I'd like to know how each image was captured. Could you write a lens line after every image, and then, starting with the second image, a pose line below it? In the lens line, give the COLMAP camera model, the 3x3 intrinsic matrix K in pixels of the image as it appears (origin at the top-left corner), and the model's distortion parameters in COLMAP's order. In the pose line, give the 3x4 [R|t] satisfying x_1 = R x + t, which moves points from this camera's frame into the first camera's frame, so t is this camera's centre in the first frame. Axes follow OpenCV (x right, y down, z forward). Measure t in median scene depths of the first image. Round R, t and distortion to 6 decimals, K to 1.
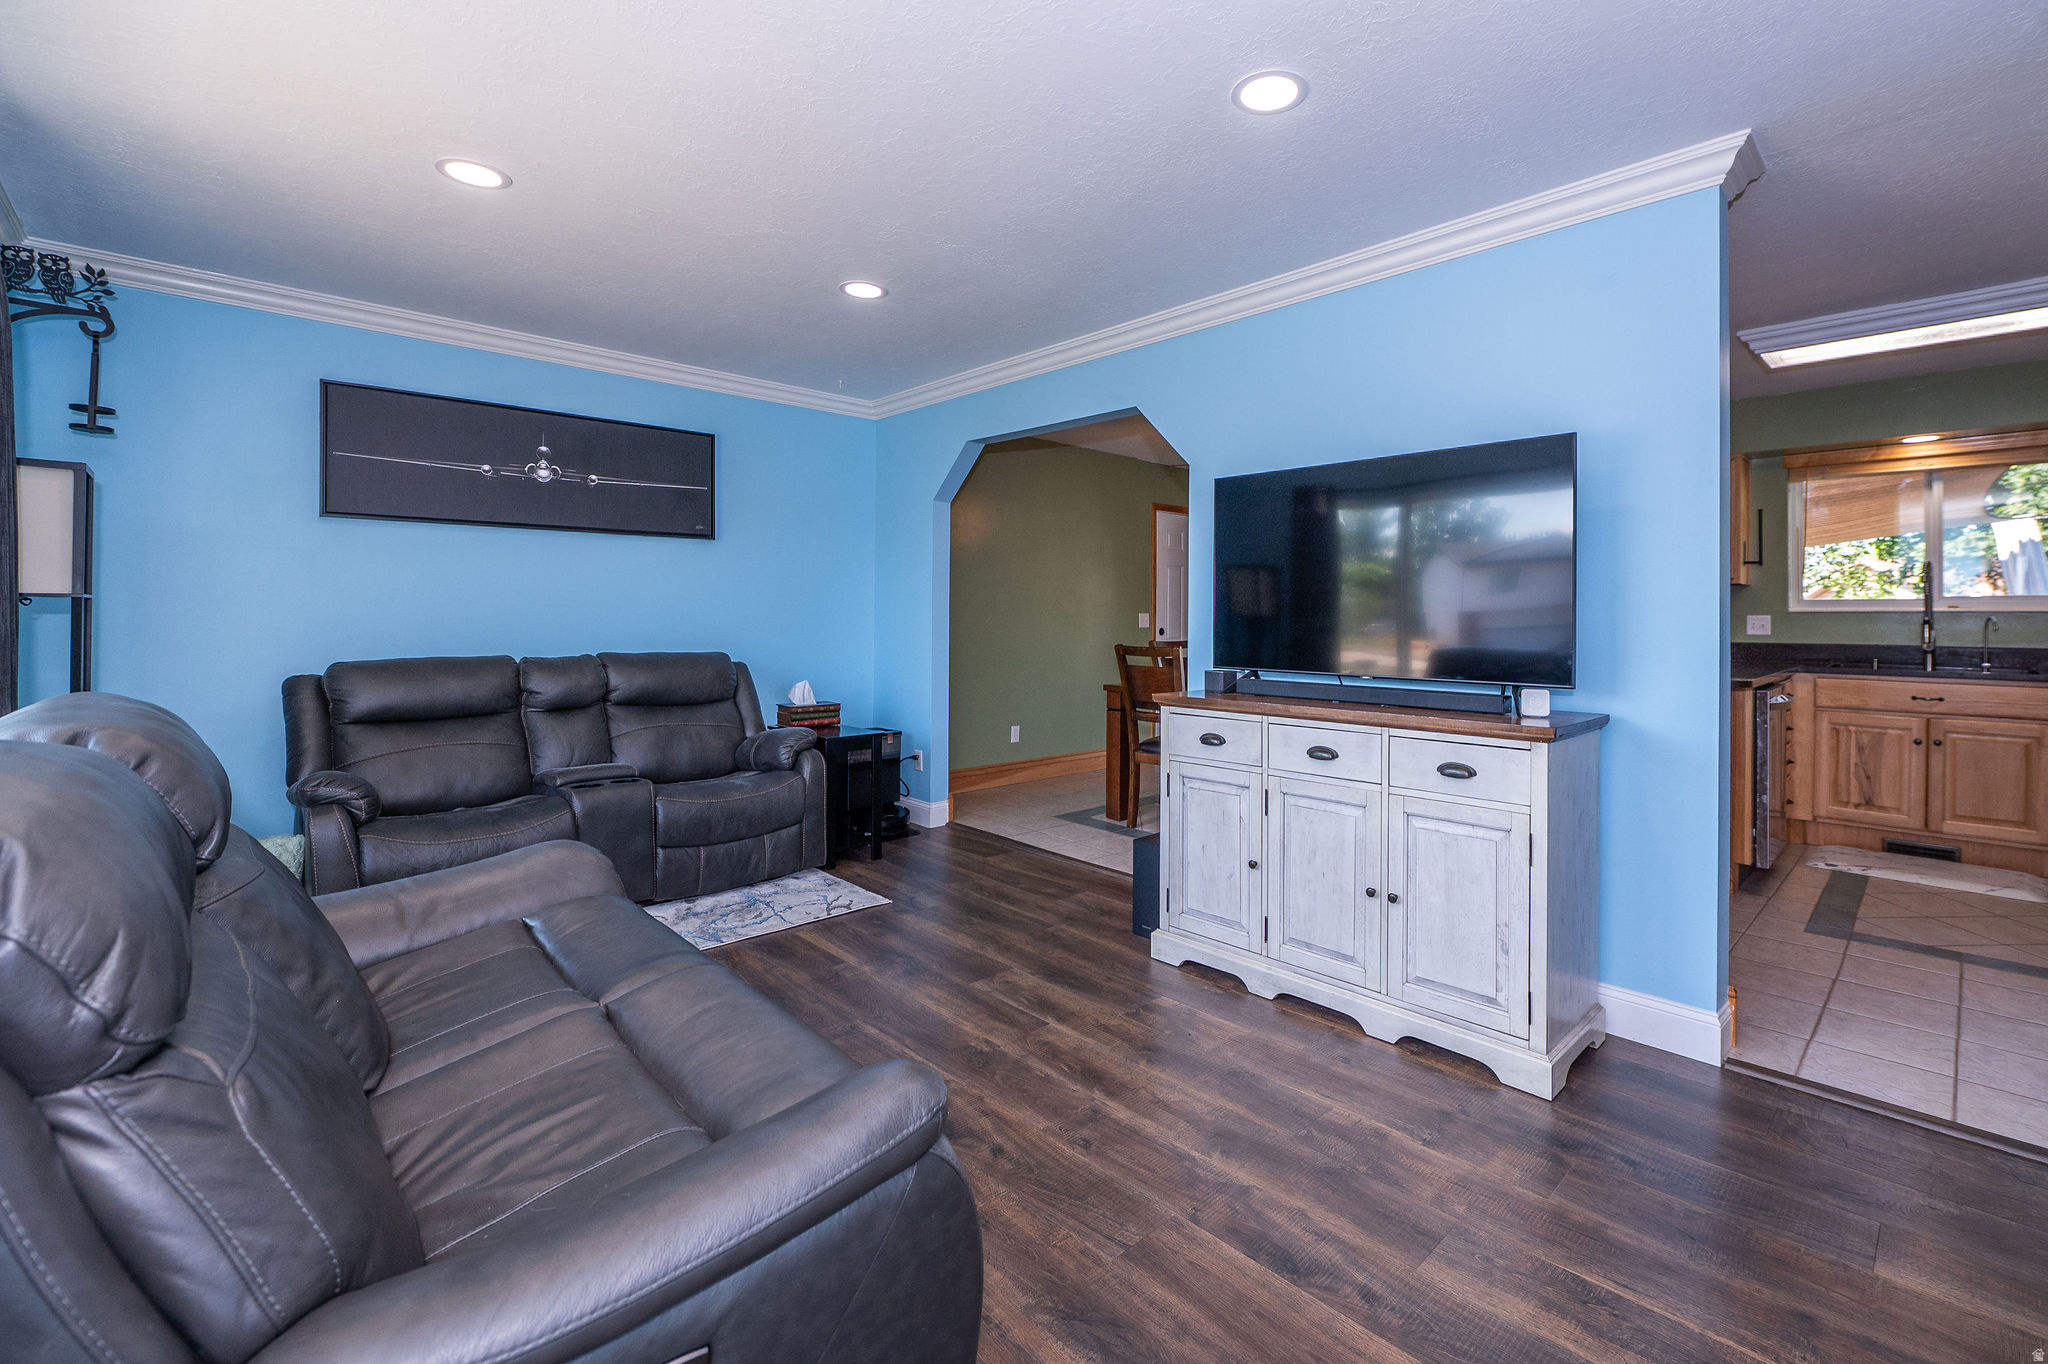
lens RADIAL K [[890.8, 0, 1093.8], [0, 890.8, 613.6], [0, 0, 1]] dist [-0.007638, -0.001446]
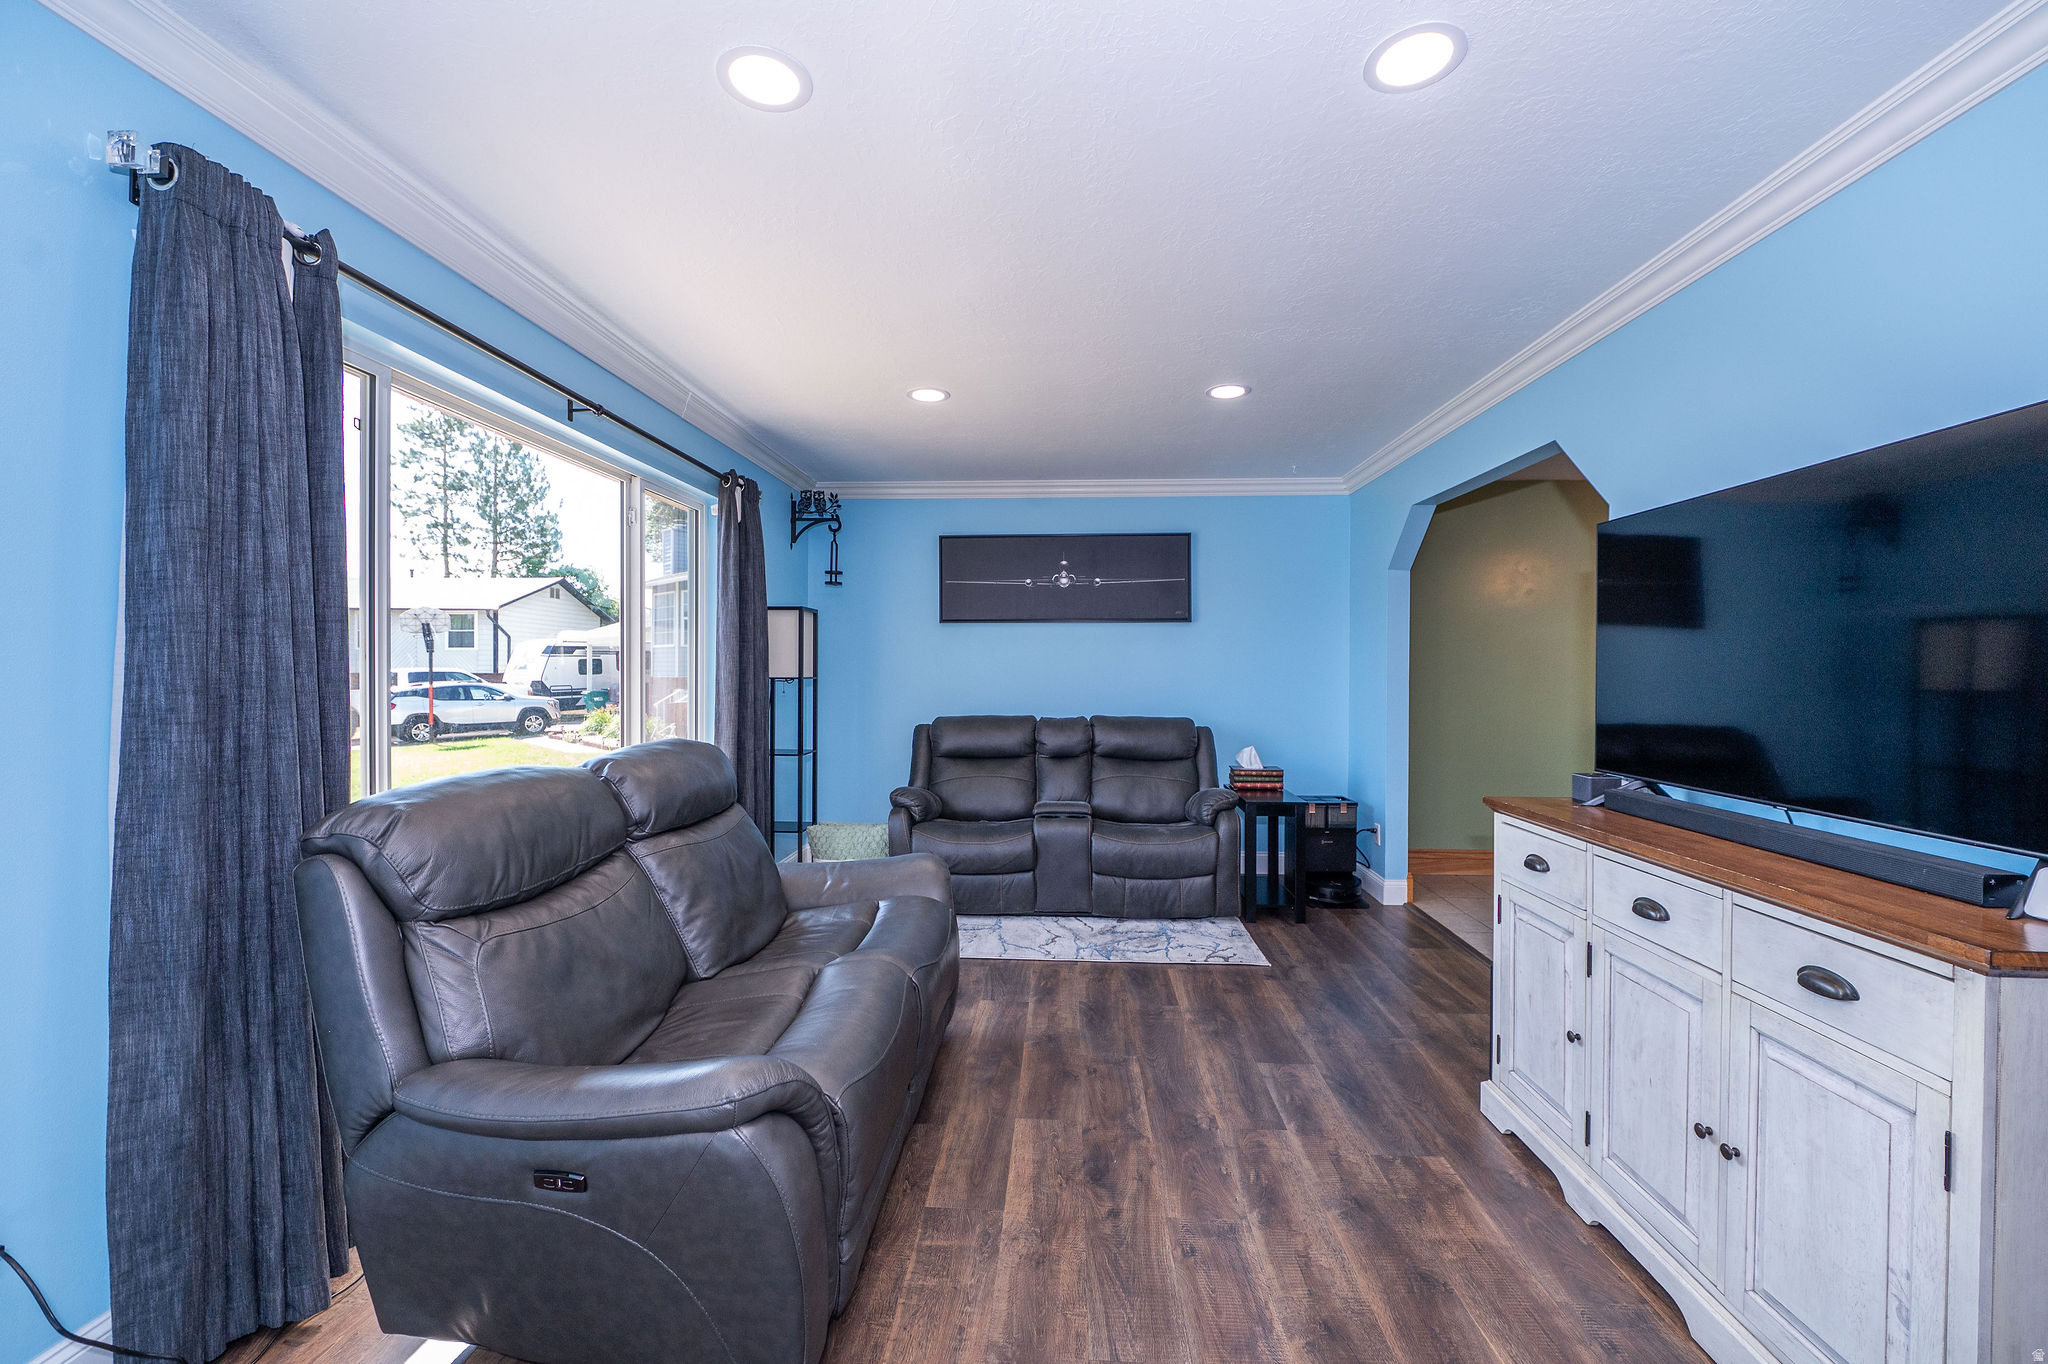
lens RADIAL K [[809.8, 0, 1022.2], [0, 809.8, 671.3], [0, 0, 1]] dist [-0.010270, -0.001716]
pose [[0.664811, -0.001193, -0.747011, 0.357993], [0.002683, 0.999996, 0.000790, -0.029730], [0.747007, -0.002529, 0.664811, 0.184981]]
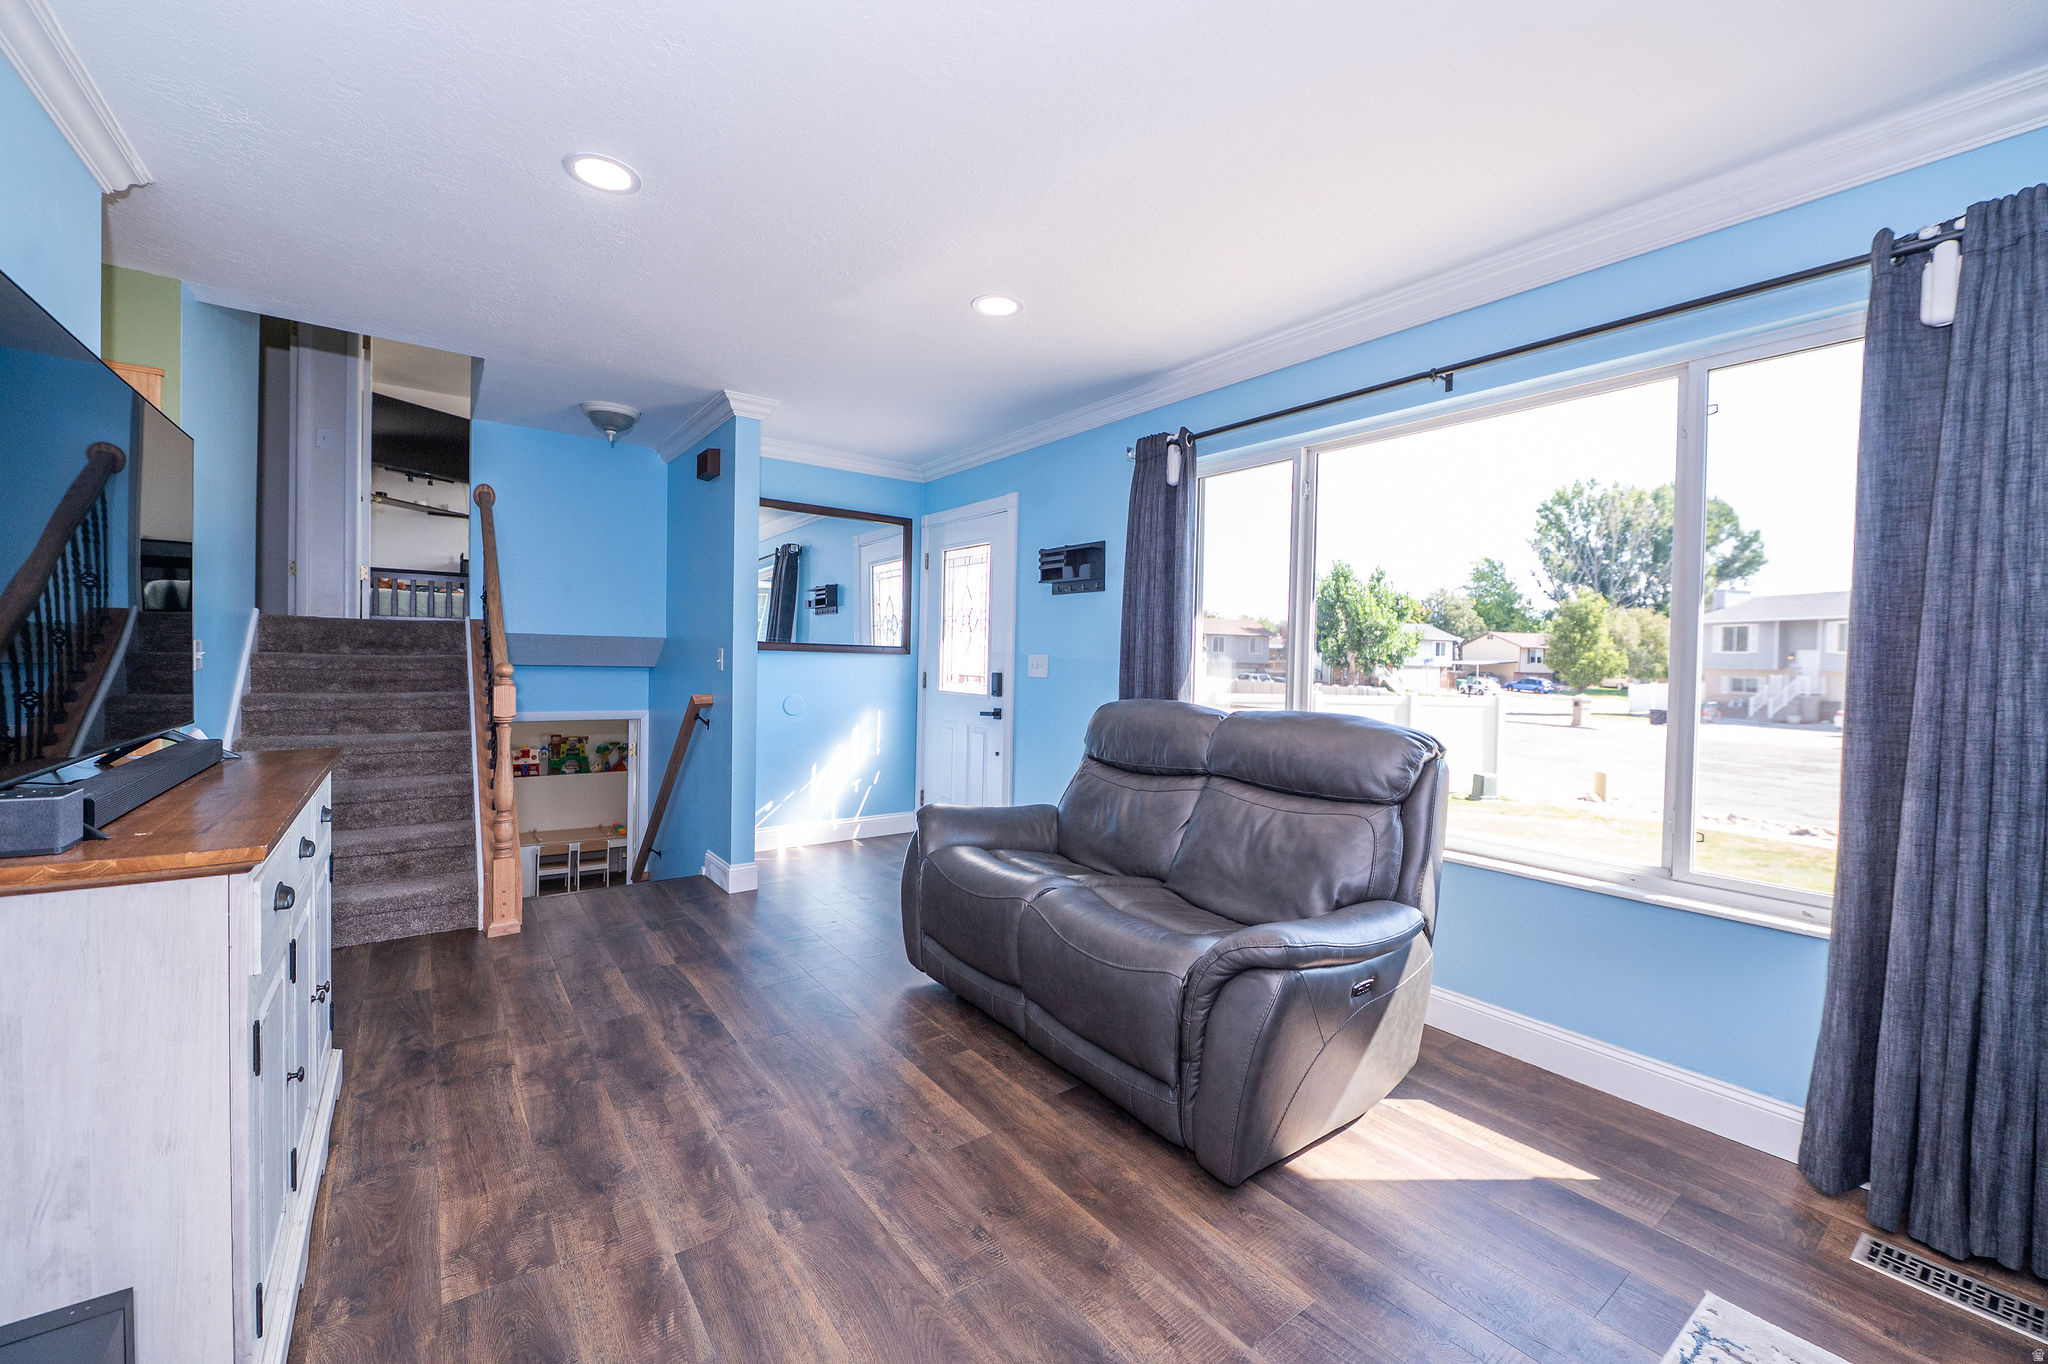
lens RADIAL K [[809.8, 0, 1031.1], [0, 809.8, 676.2], [0, 0, 1]] dist [-0.010270, -0.001716]
pose [[-0.989985, -0.031176, 0.137689, -0.343183], [-0.028462, 0.999361, 0.021633, -0.005606], [-0.138275, 0.017497, -0.990239, 1.369572]]
